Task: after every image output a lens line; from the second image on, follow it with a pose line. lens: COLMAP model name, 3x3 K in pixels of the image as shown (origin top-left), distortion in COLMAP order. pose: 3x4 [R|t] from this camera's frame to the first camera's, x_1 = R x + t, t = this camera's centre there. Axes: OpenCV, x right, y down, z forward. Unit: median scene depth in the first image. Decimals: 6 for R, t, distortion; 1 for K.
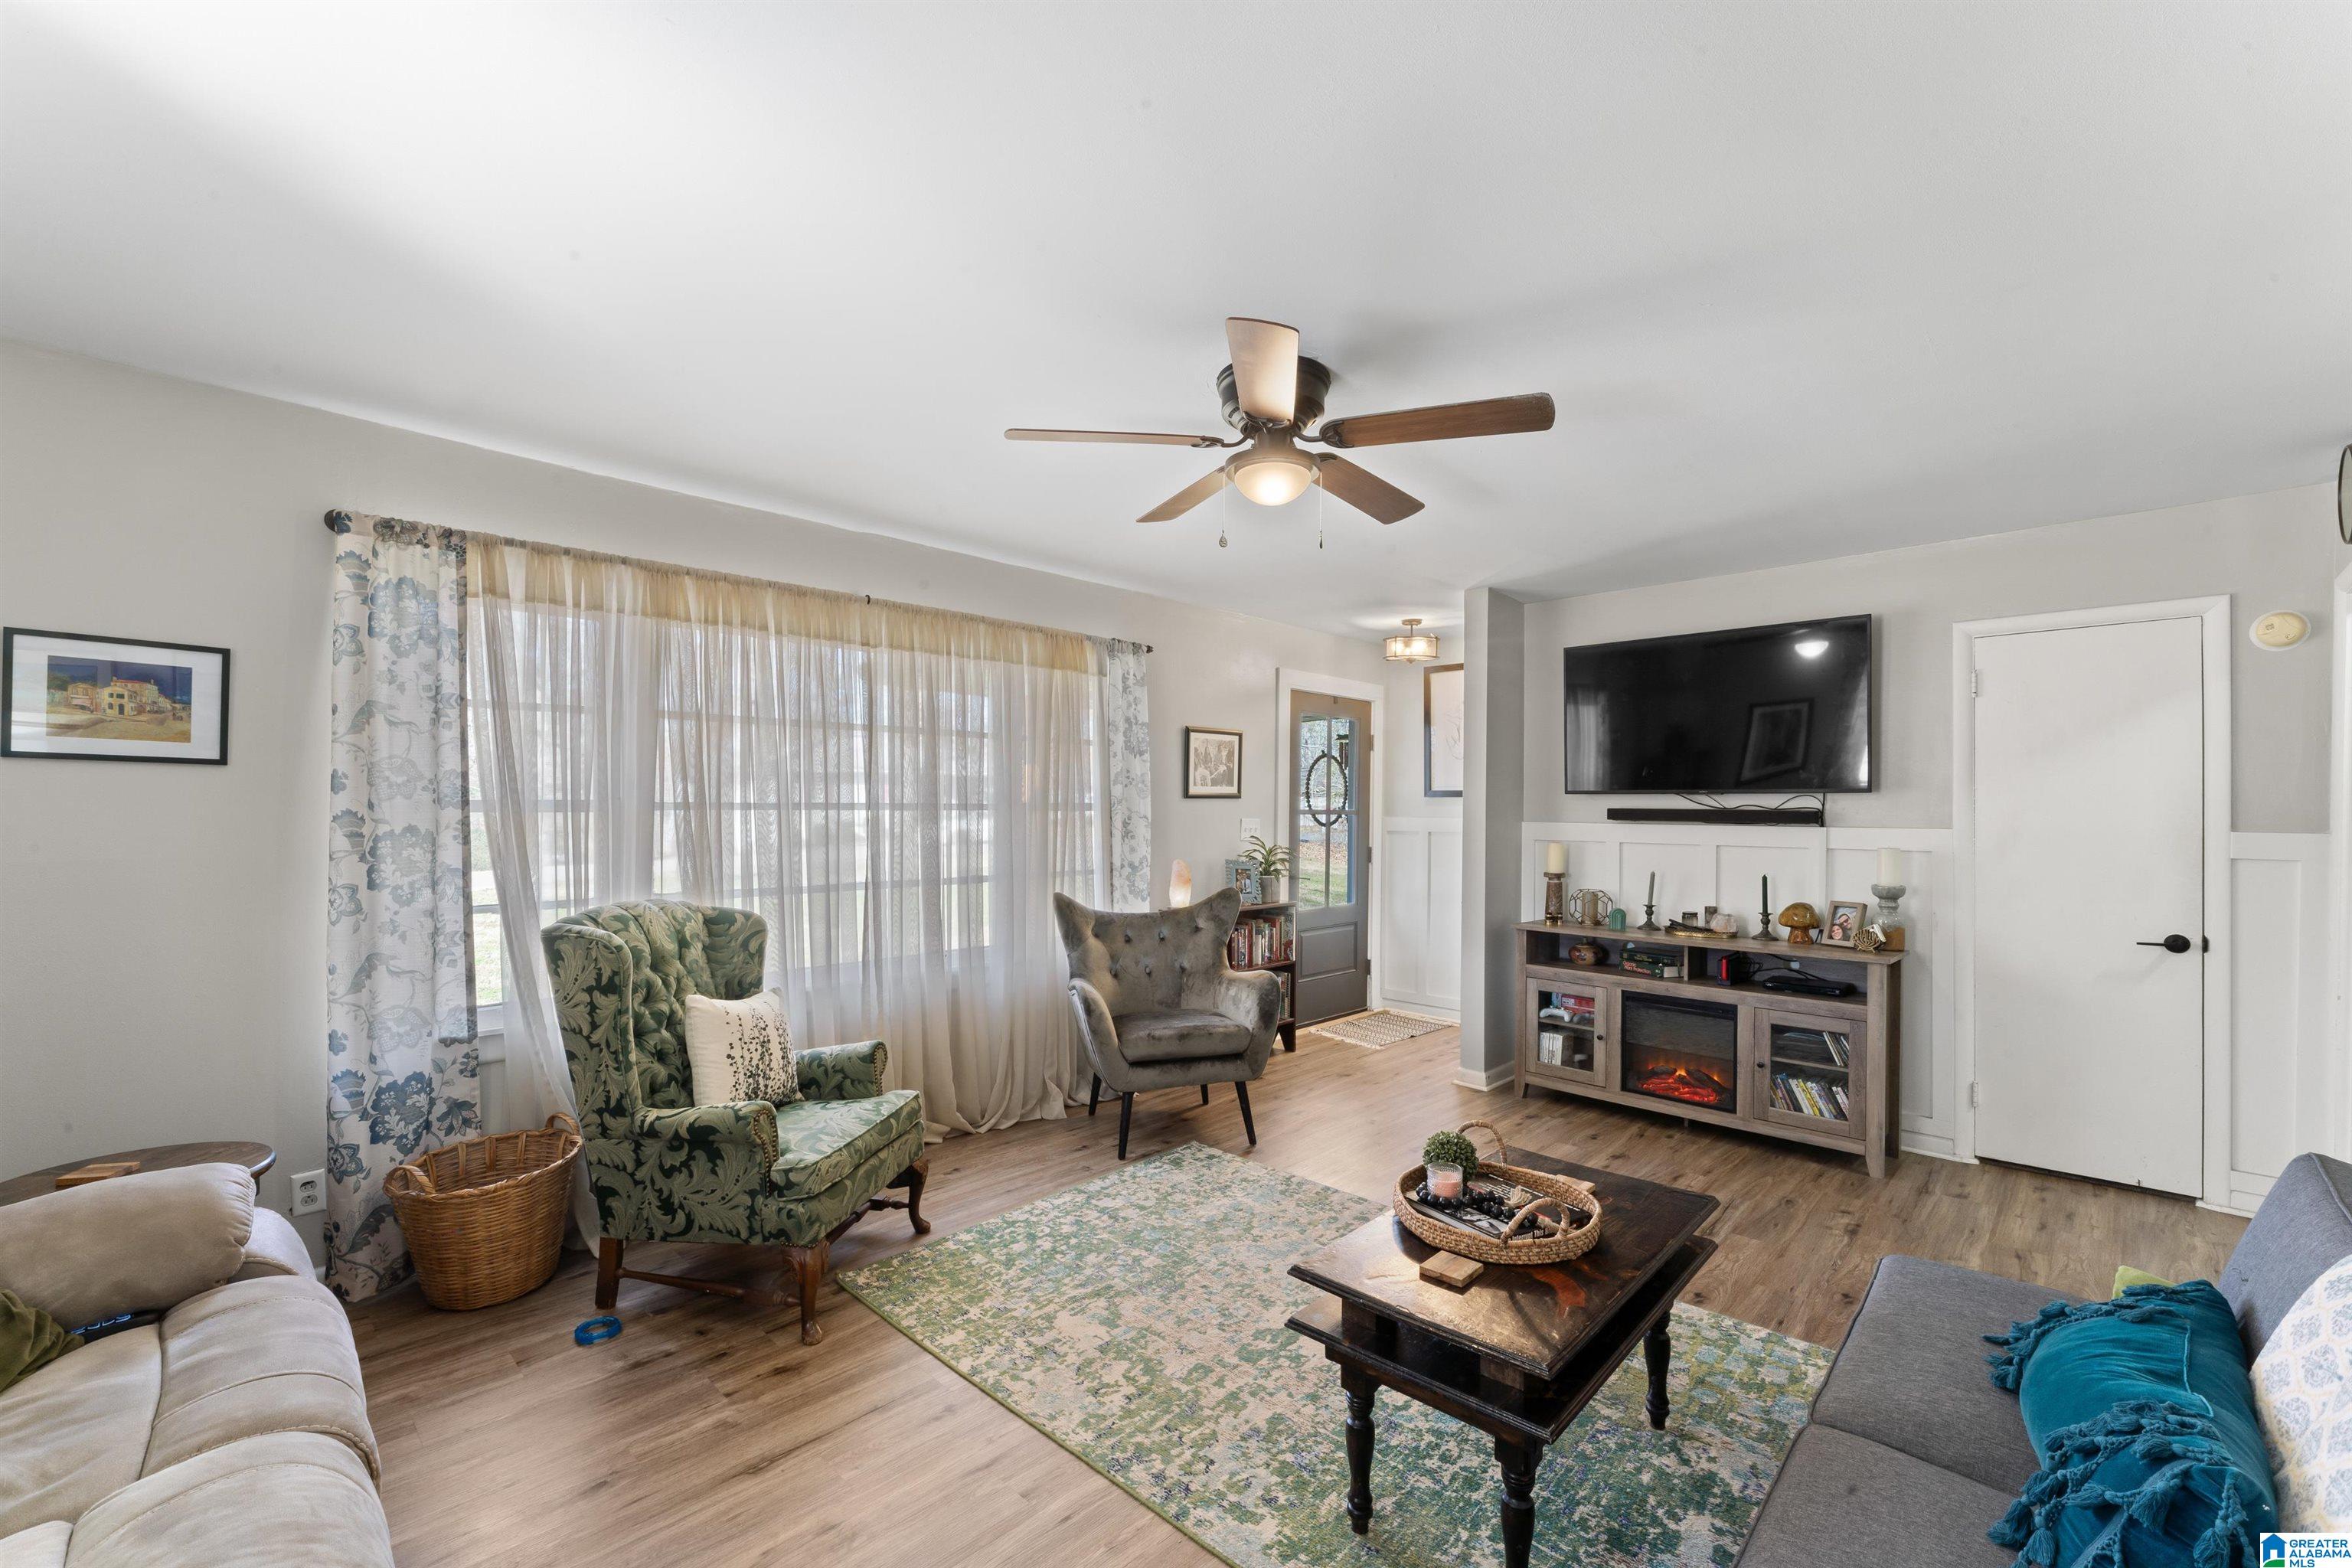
lens RADIAL K [[977.3, 0, 1178.0], [0, 977.3, 808.4], [0, 0, 1]] dist [-0.000709, -0.000104]
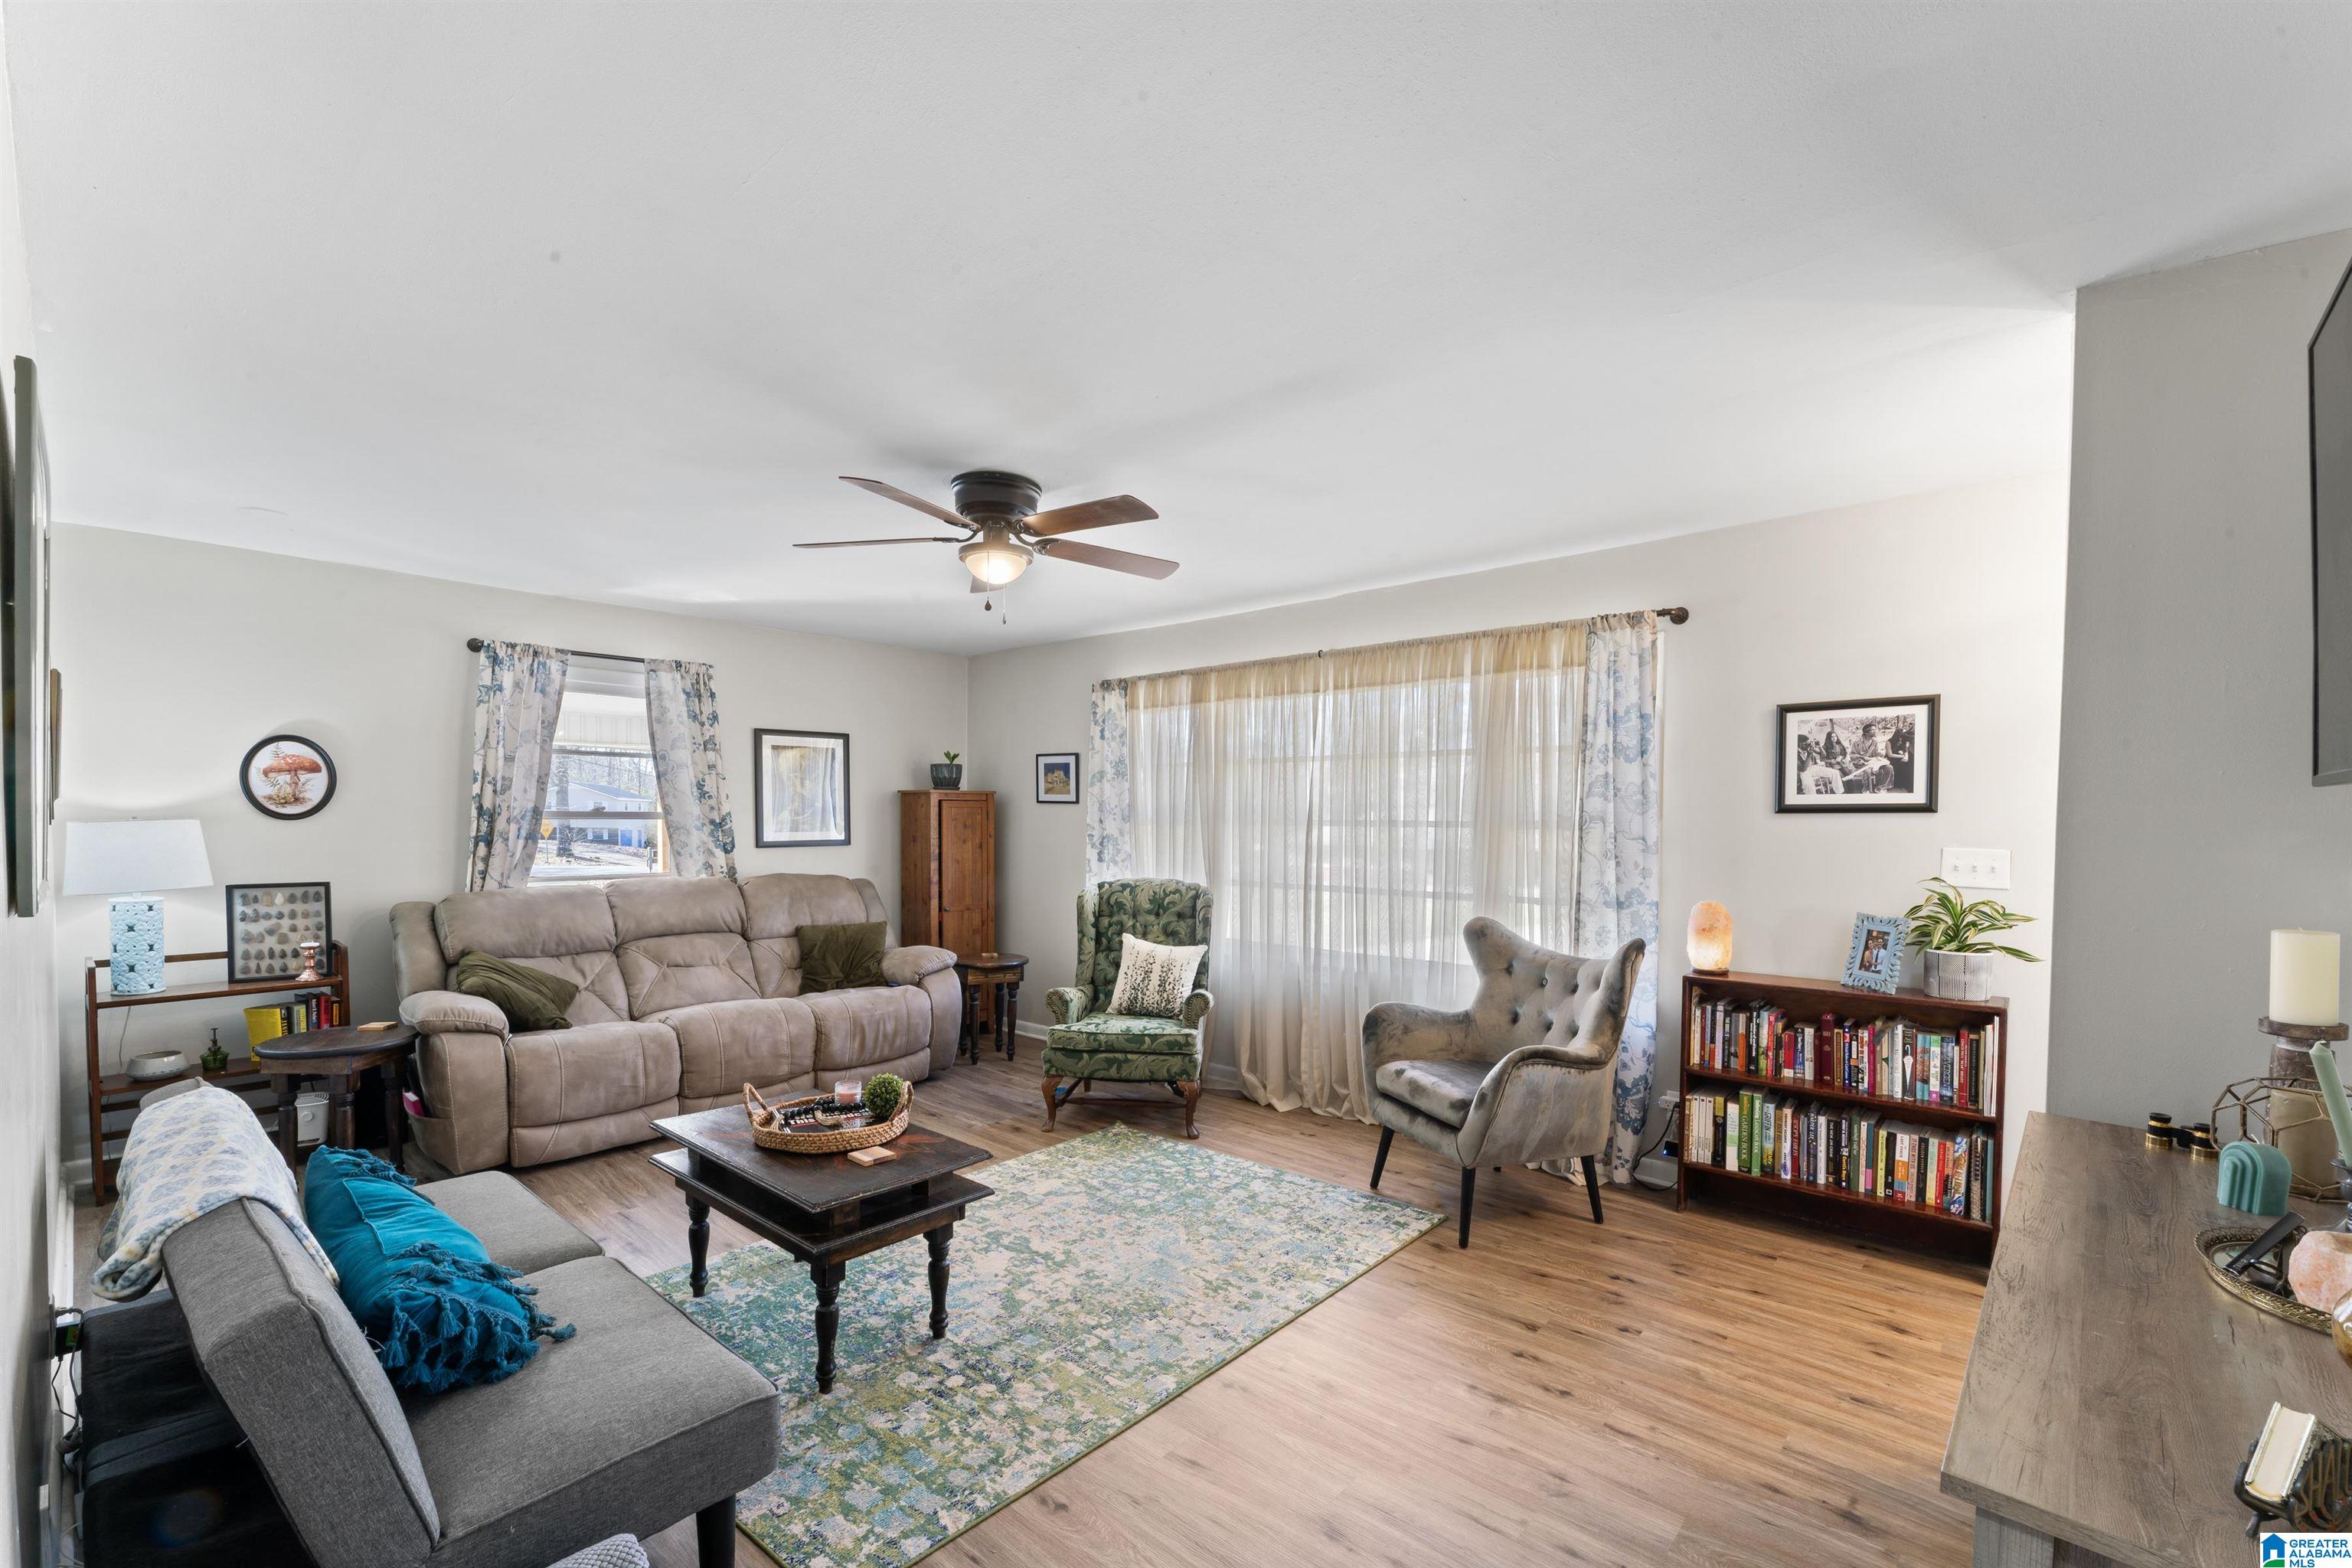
lens RADIAL K [[988.1, 0, 1179.1], [0, 988.1, 839.4], [0, 0, 1]] dist [-0.000907, -0.000076]
pose [[0.039891, 0.014798, -0.999094, 1.163616], [-0.009770, 0.999848, 0.014419, 0.003206], [0.999156, 0.009186, 0.040029, 0.984102]]
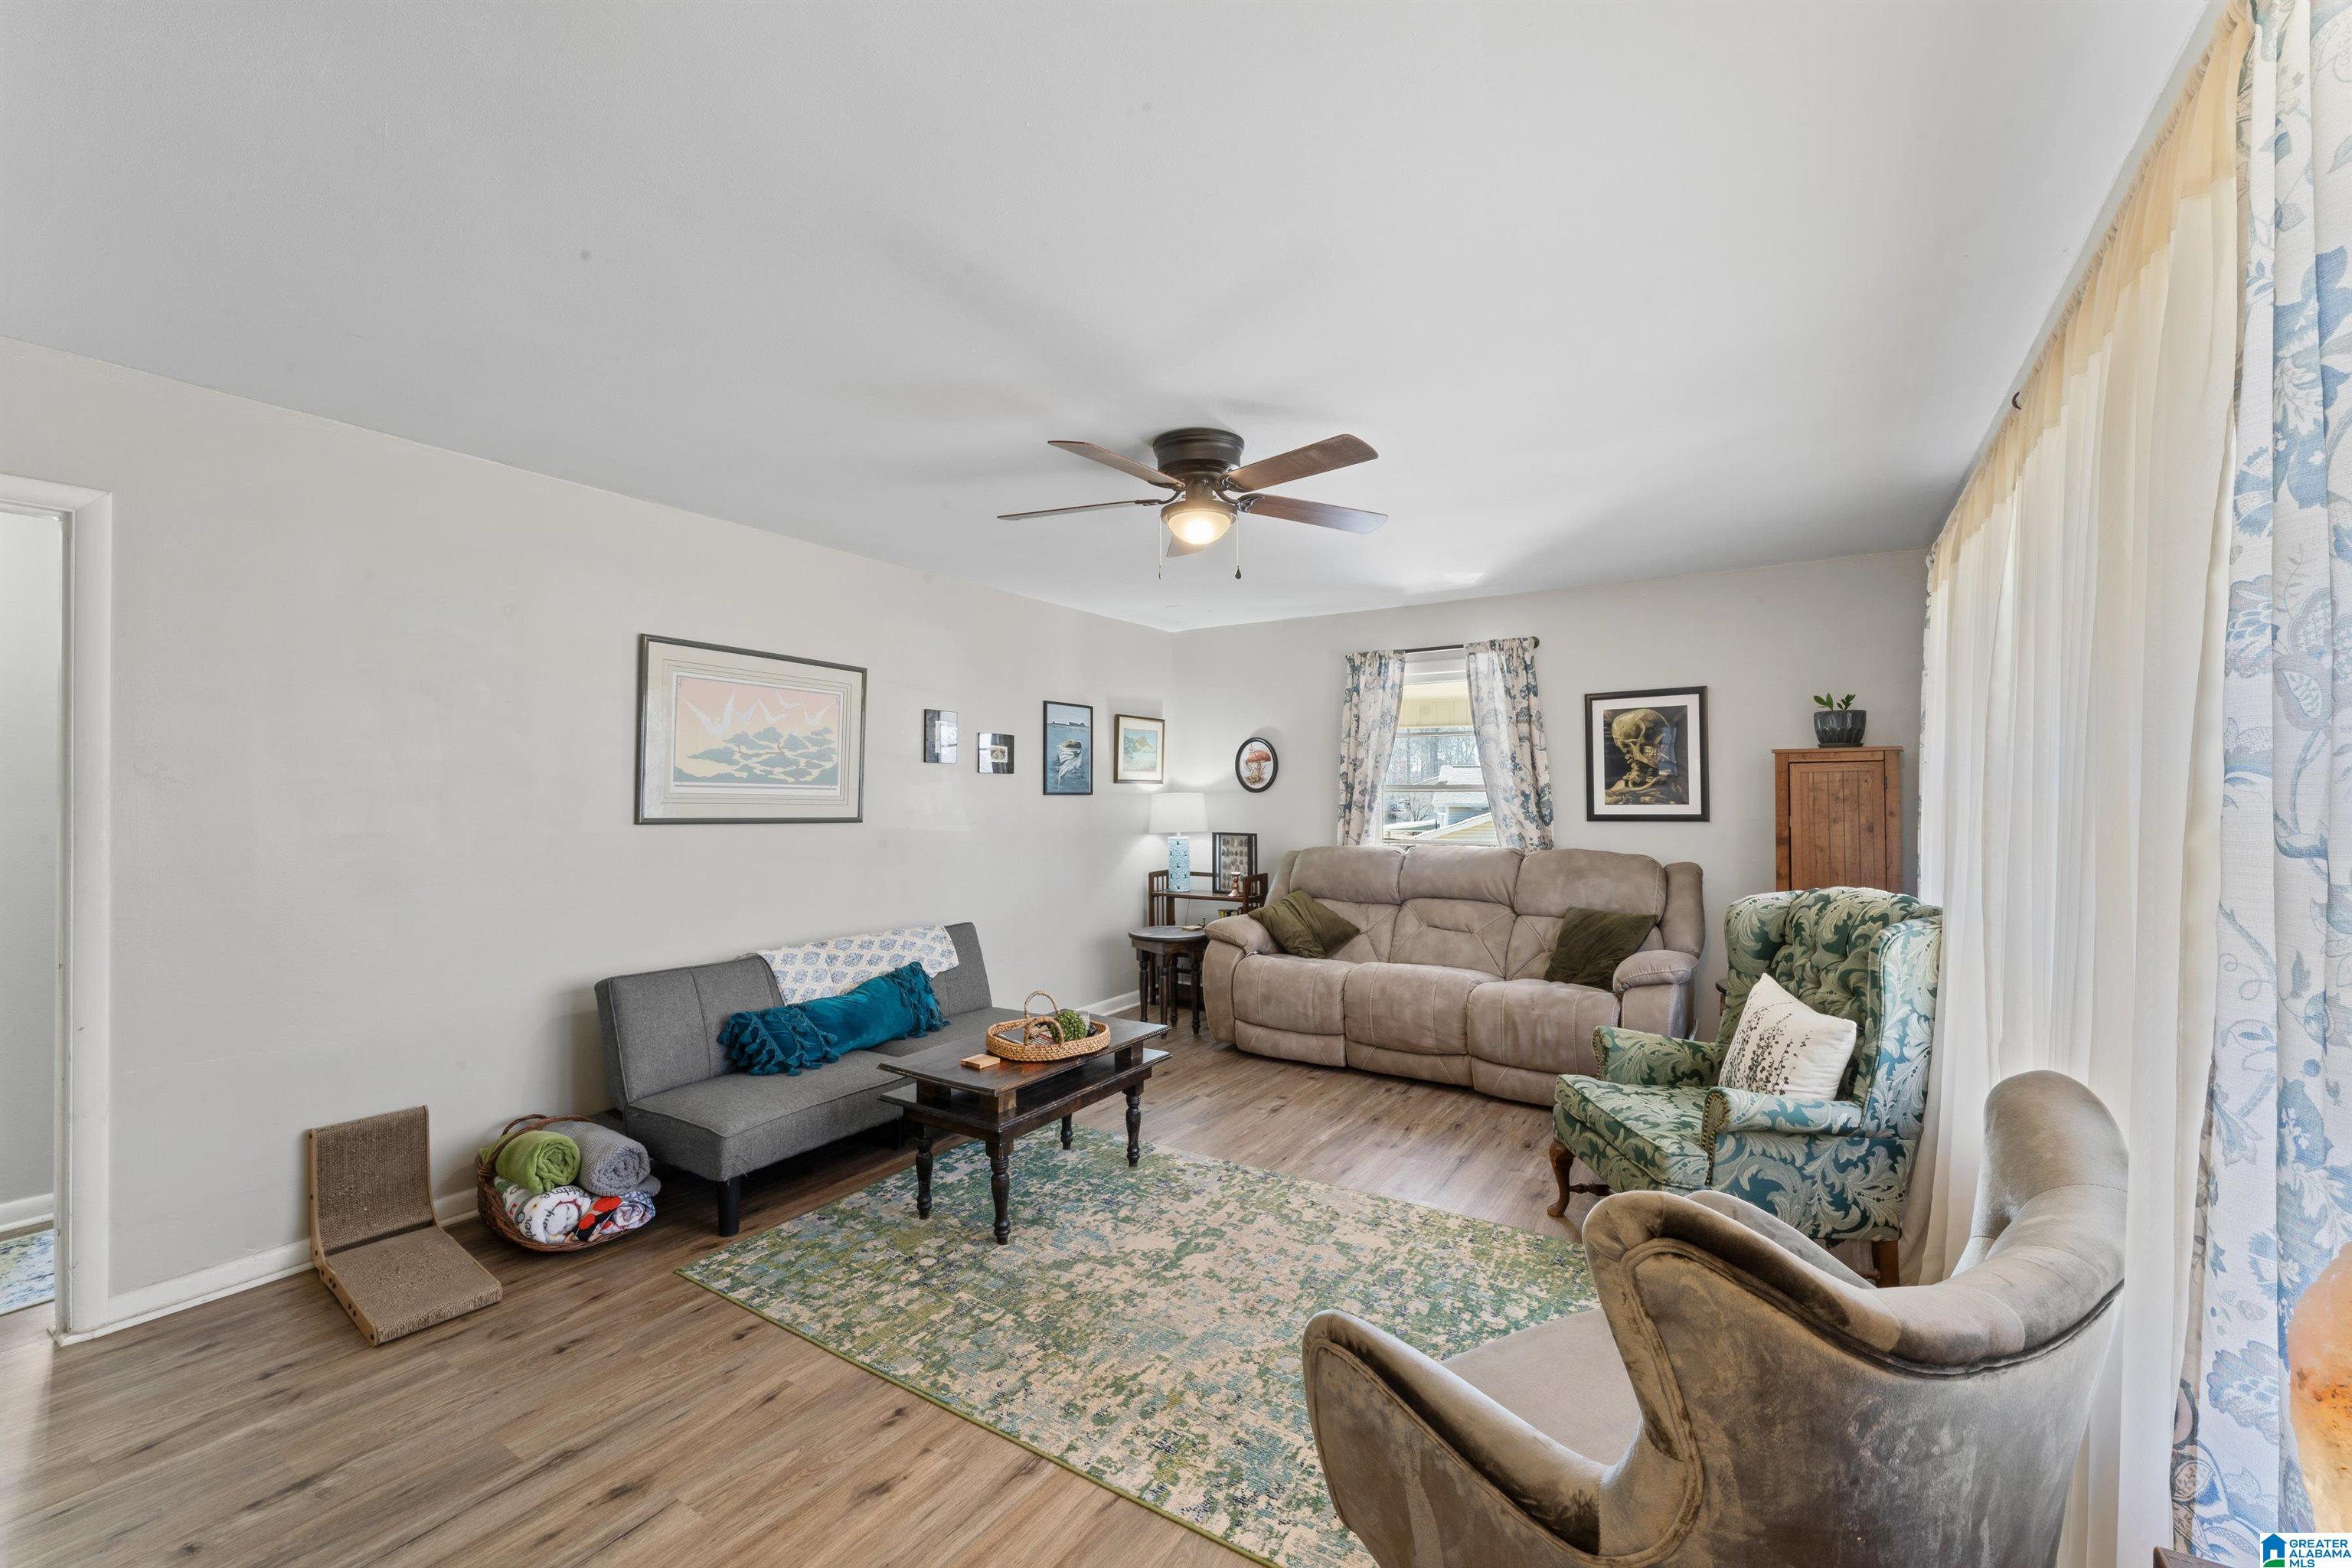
lens RADIAL K [[962.7, 0, 1176.0], [0, 962.7, 784.0], [0, 0, 1]] dist [-0.001169, 0.000049]
pose [[-0.982221, -0.005837, -0.187638, 0.290917], [-0.005255, 0.999980, -0.003597, -0.001860], [0.187655, -0.002547, -0.982232, 1.807154]]
